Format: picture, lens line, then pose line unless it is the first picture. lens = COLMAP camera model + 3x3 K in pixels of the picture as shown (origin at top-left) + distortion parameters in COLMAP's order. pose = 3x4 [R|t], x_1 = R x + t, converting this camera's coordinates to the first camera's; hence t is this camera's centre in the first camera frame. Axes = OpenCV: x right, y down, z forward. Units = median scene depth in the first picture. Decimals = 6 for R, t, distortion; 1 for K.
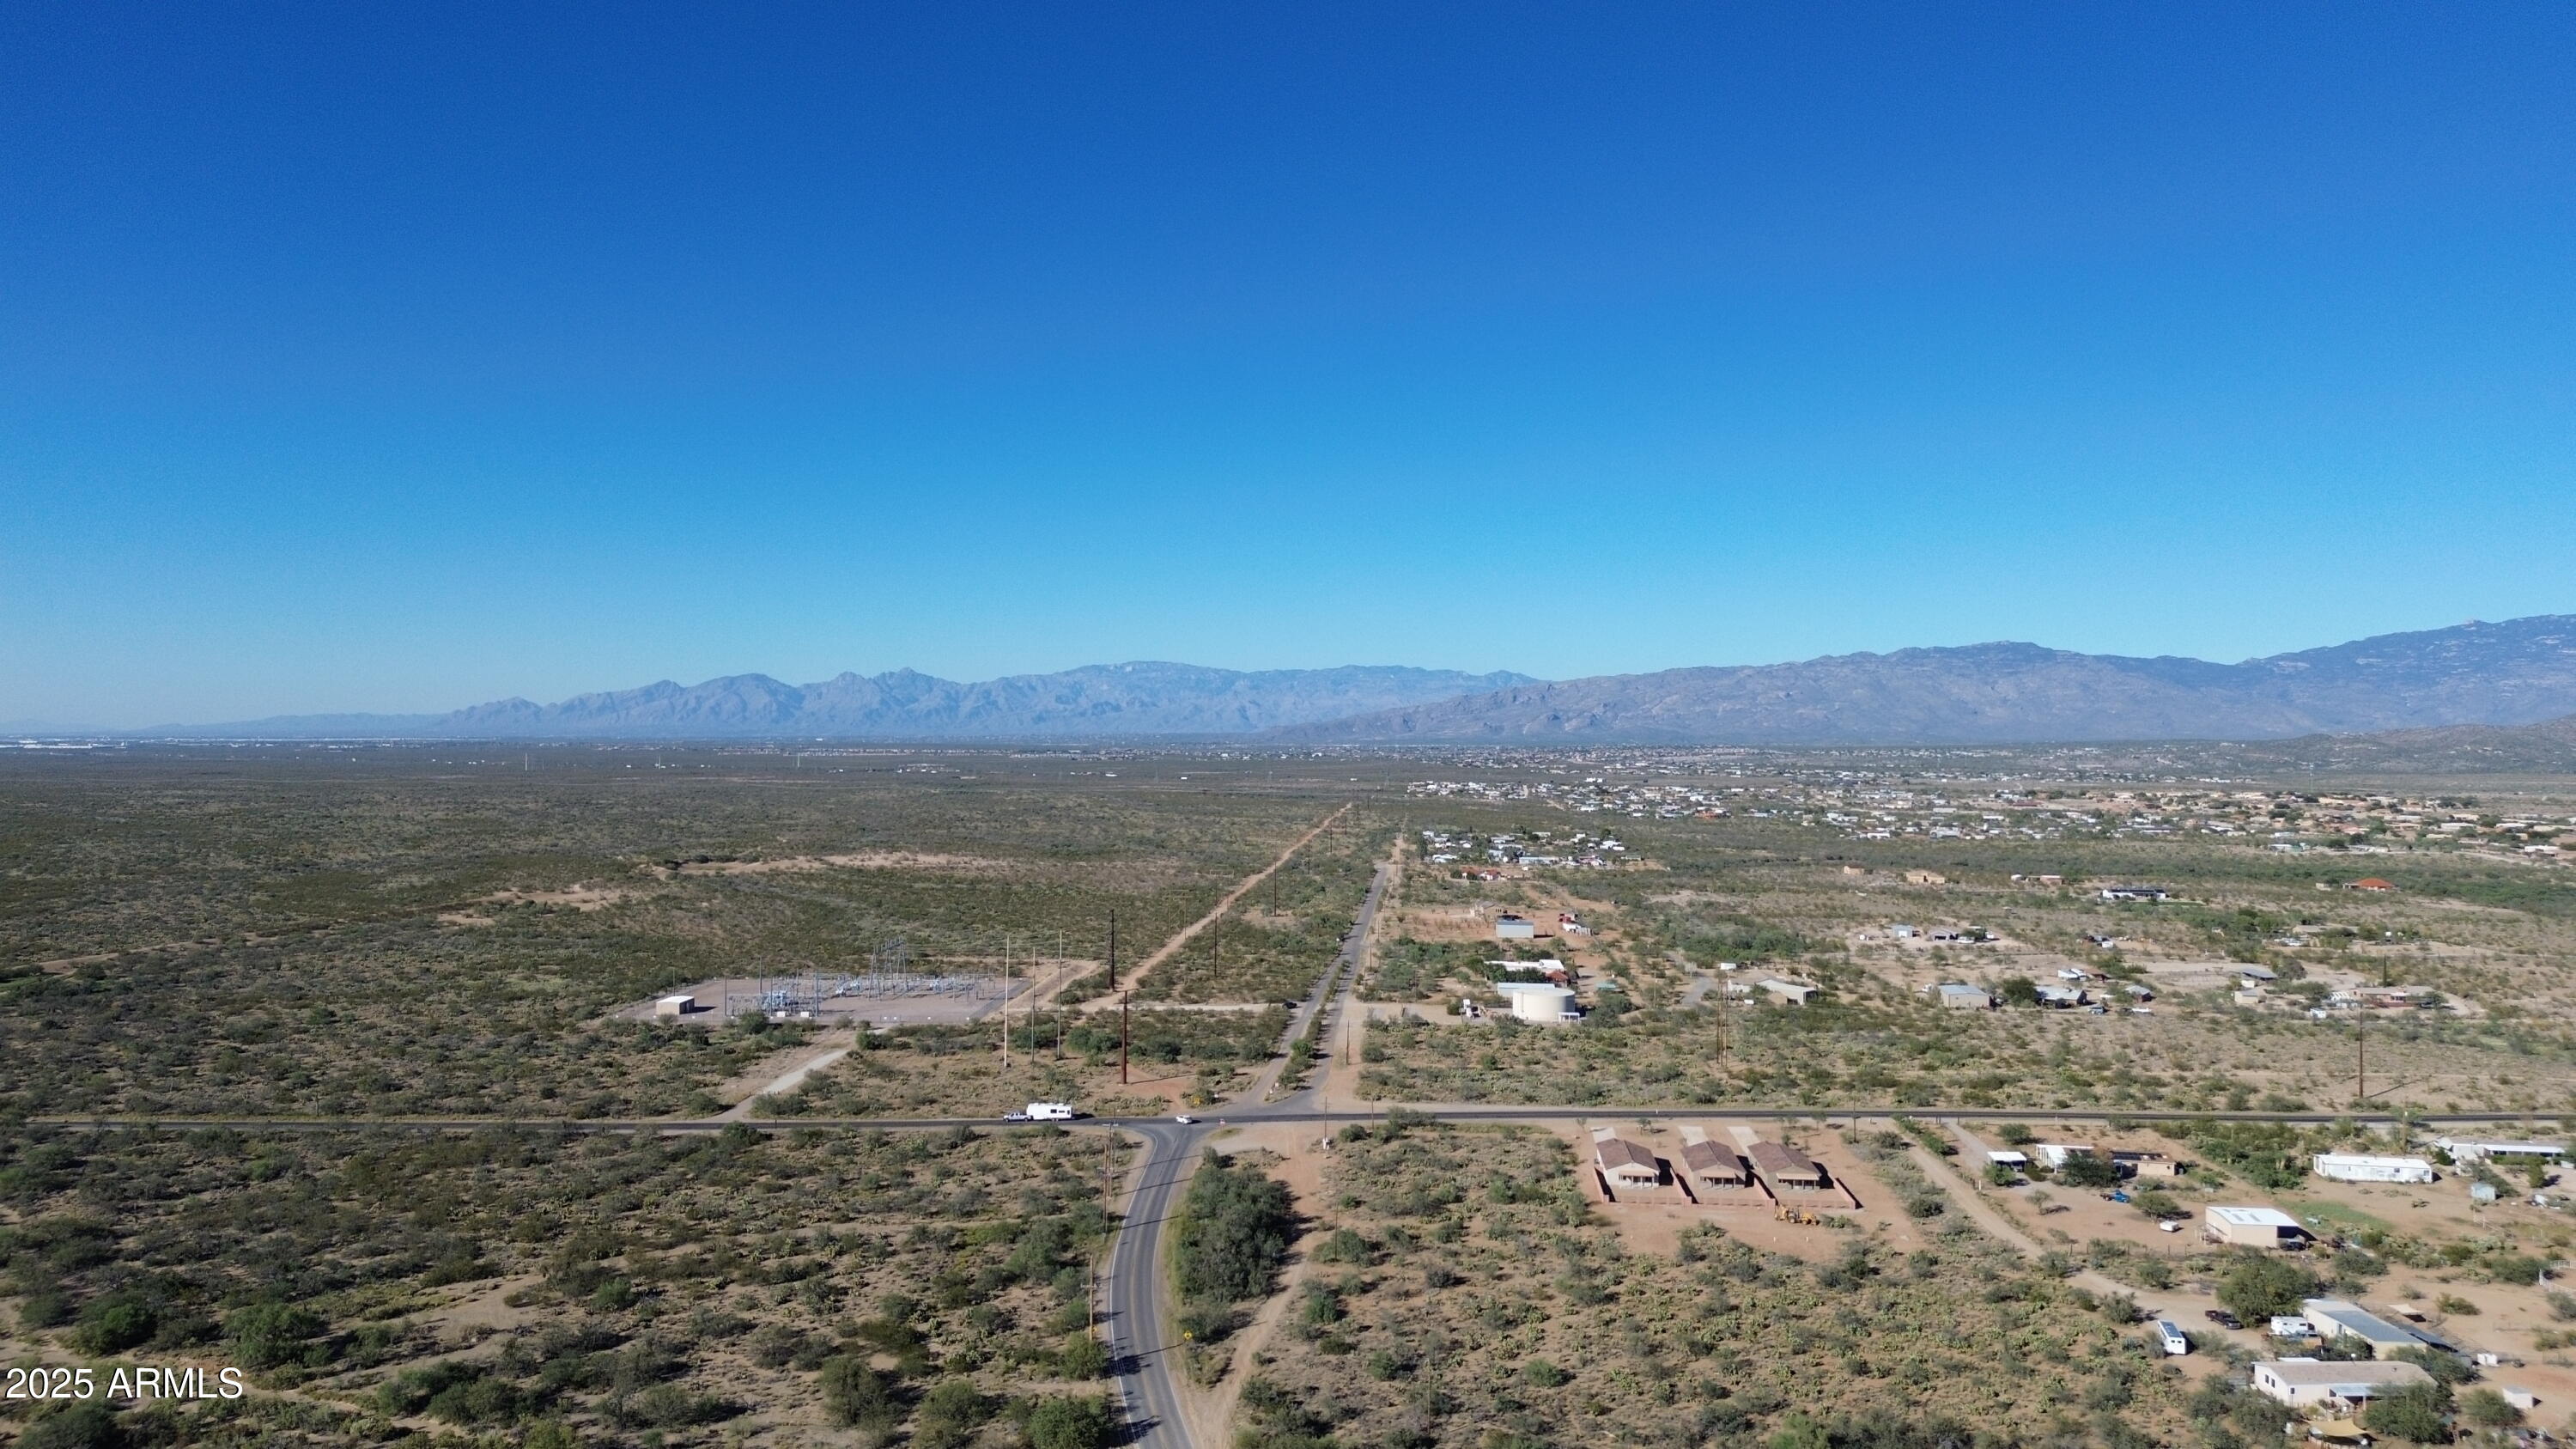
lens RADIAL K [[1839.2, 0, 1292.6], [0, 1839.2, 720.3], [0, 0, 1]] dist [0.078496, -0.077874]
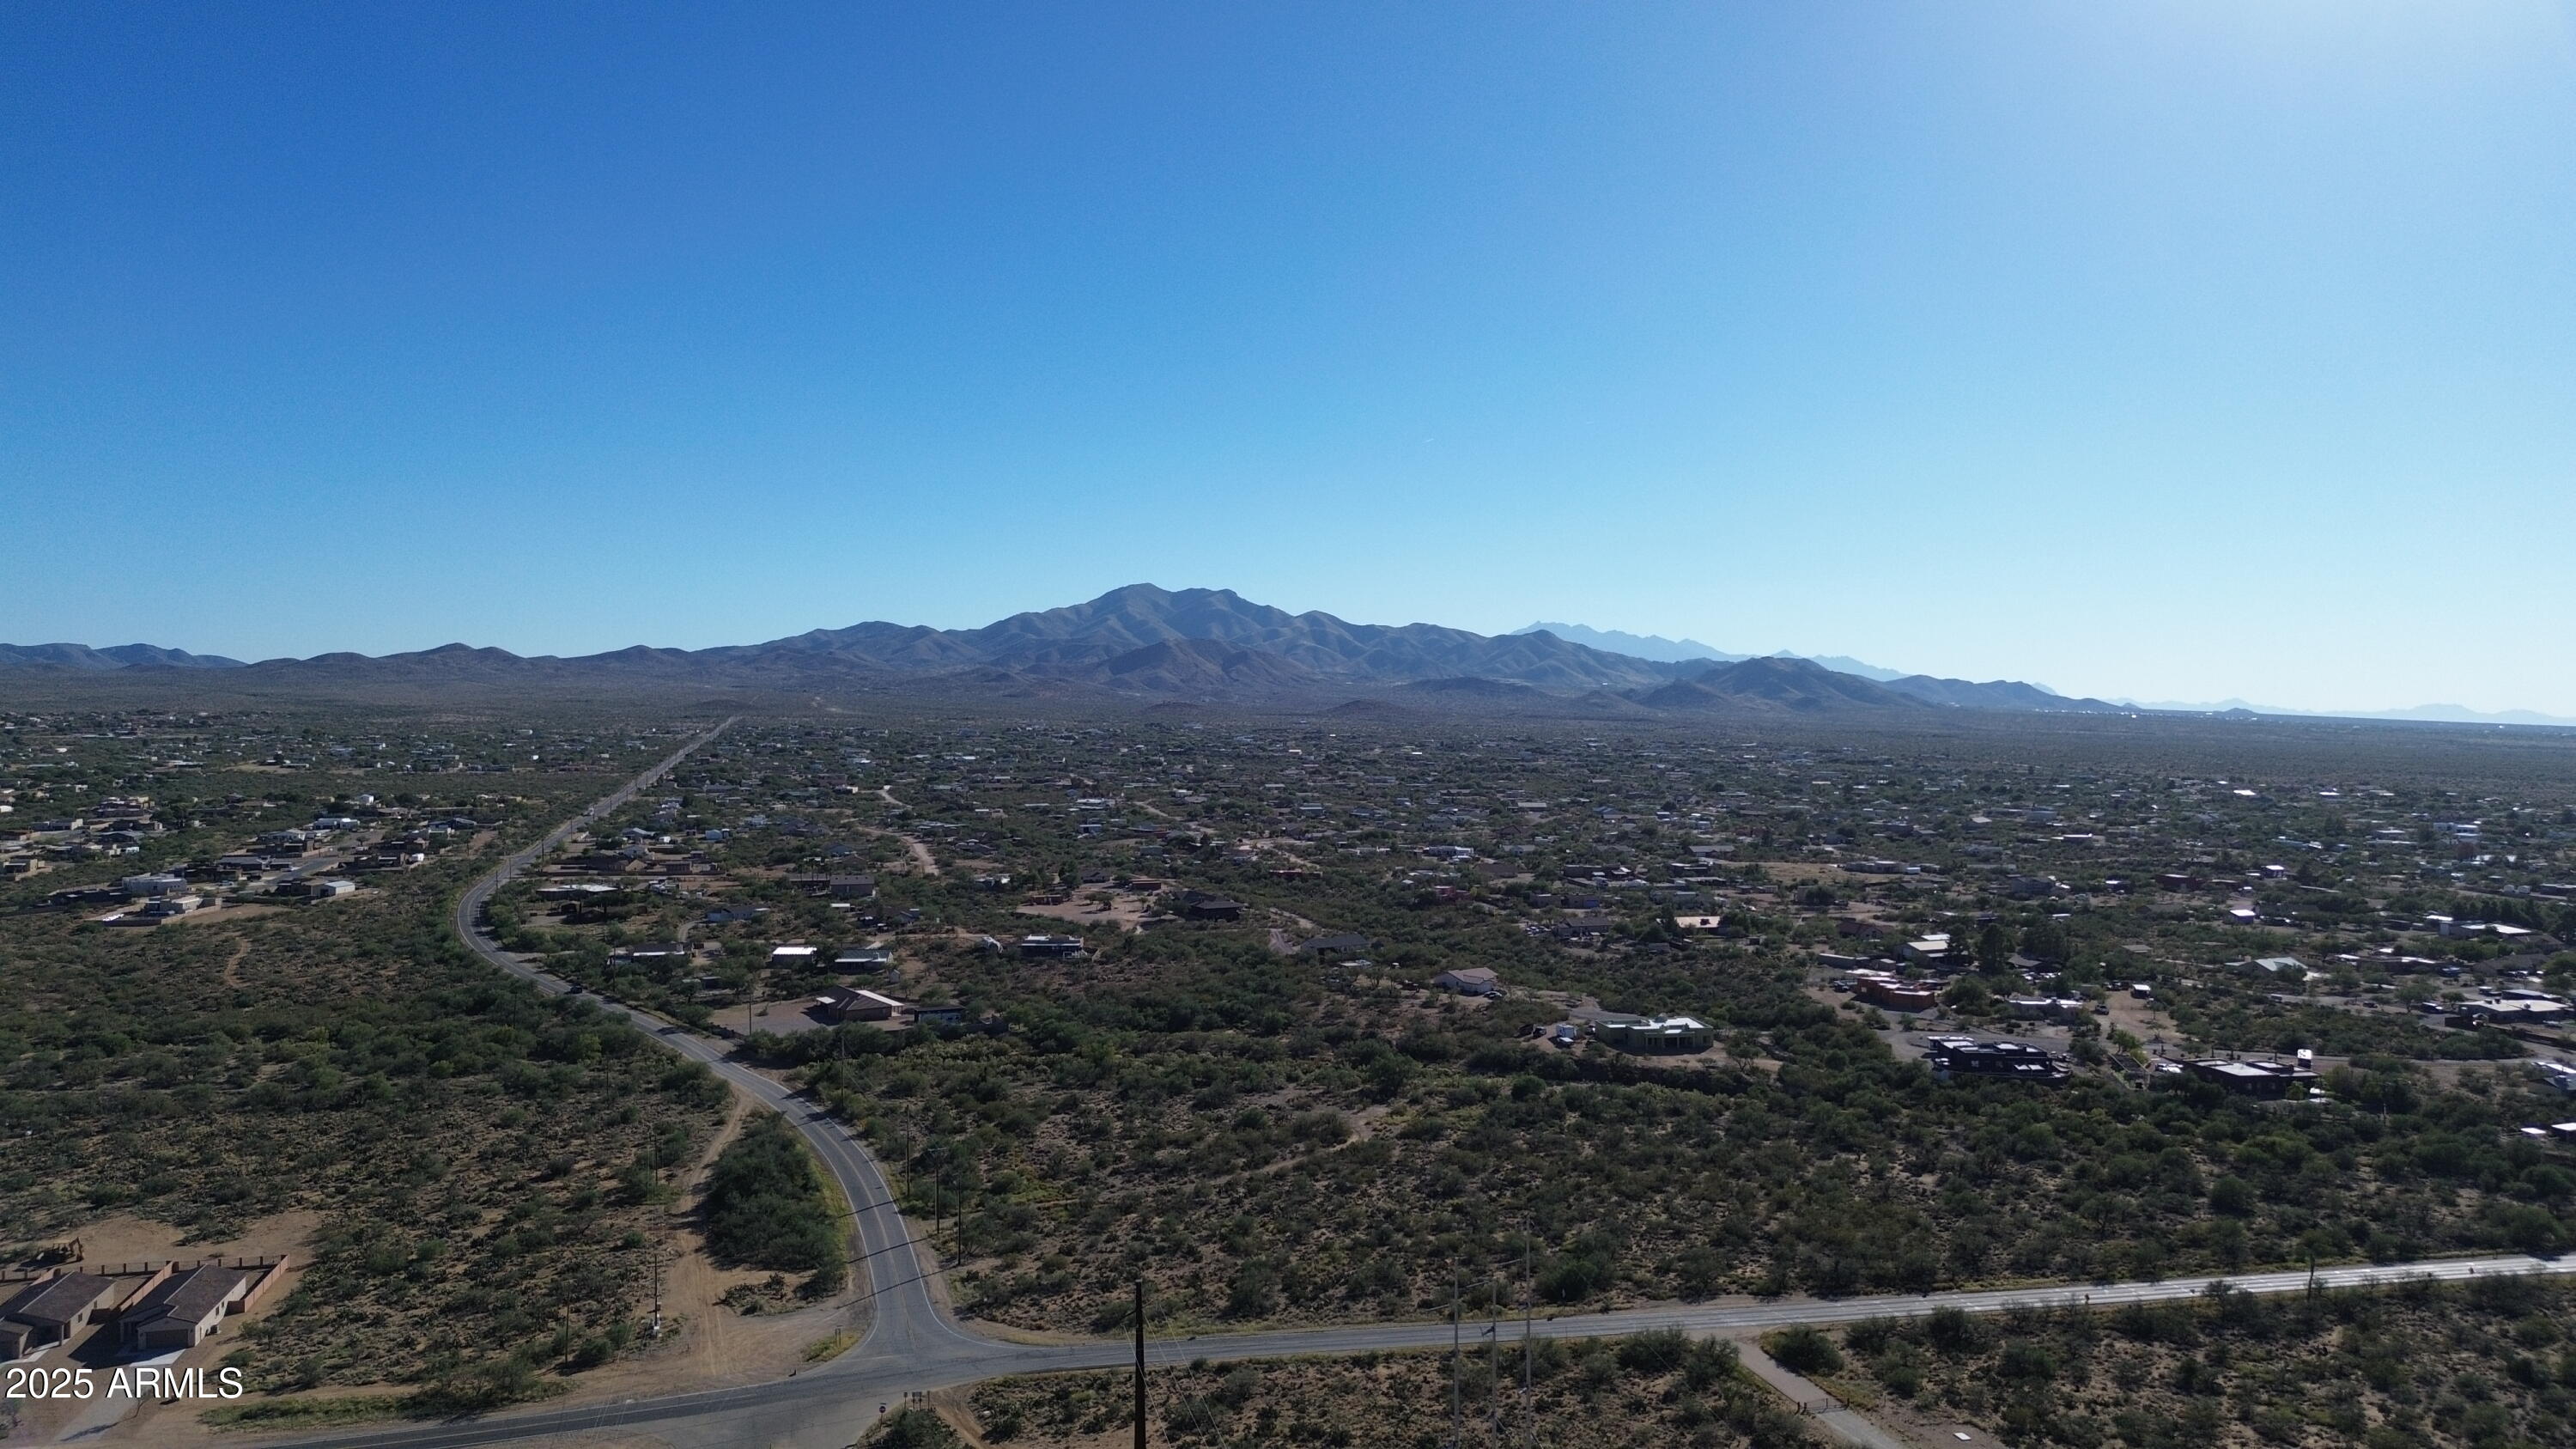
lens RADIAL K [[1839.2, 0, 1302.9], [0, 1839.2, 720.7], [0, 0, 1]] dist [0.078496, -0.077874]
pose [[-0.944427, 0.000928, -0.328720, 0.014621], [-0.000210, 0.999994, 0.003426, 0.011712], [0.328721, 0.003305, -0.944421, 1.262477]]
